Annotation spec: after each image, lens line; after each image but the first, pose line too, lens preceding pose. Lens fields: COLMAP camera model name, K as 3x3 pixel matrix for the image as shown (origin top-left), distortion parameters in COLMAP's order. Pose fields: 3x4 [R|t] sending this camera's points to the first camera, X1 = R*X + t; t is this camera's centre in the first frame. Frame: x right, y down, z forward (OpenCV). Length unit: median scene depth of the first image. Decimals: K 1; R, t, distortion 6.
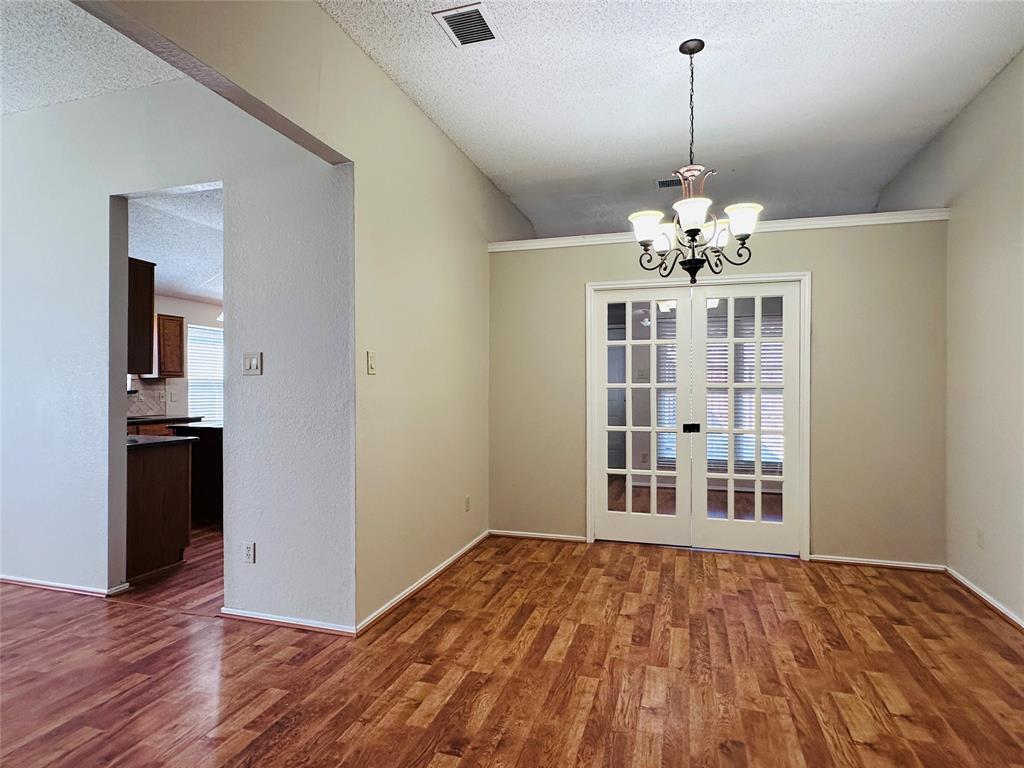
lens RADIAL K [[577.5, 0, 512.0], [0, 577.5, 384.0], [0, 0, 1]] dist [-0.000444, -0.000207]
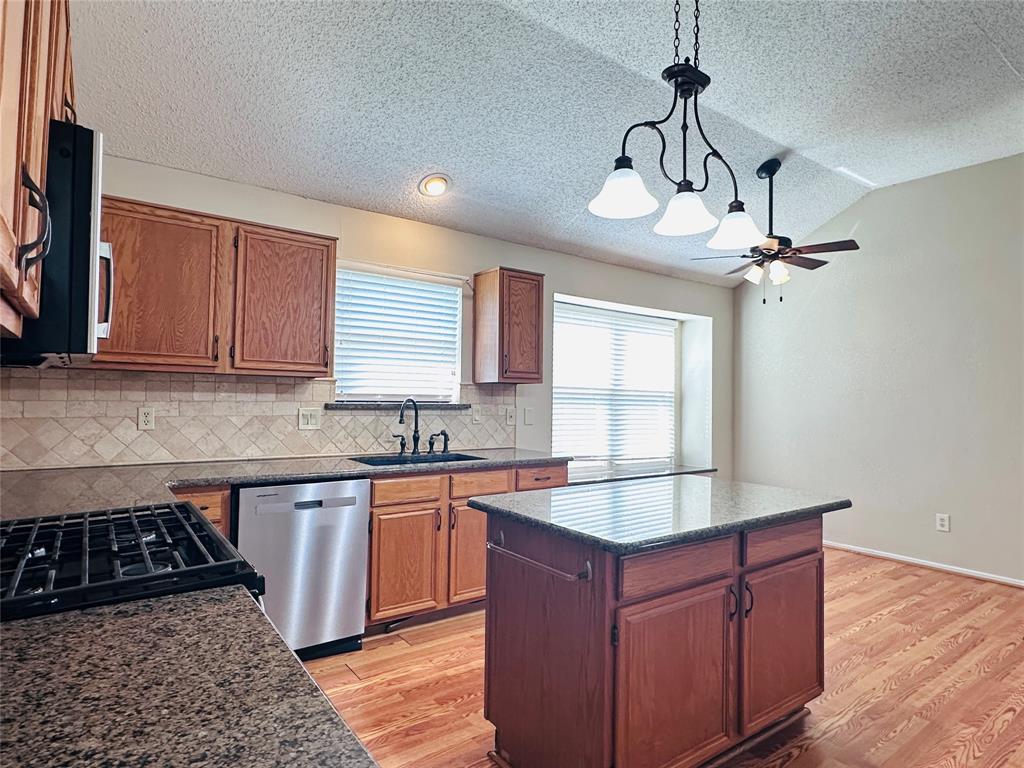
lens RADIAL K [[577.5, 0, 512.0], [0, 577.5, 384.0], [0, 0, 1]] dist [-0.000444, -0.000207]
pose [[0.799718, 0.001083, -0.600375, -0.263065], [-0.015570, 0.999699, -0.018936, 0.000946], [0.600174, 0.024492, 0.799494, 0.548499]]
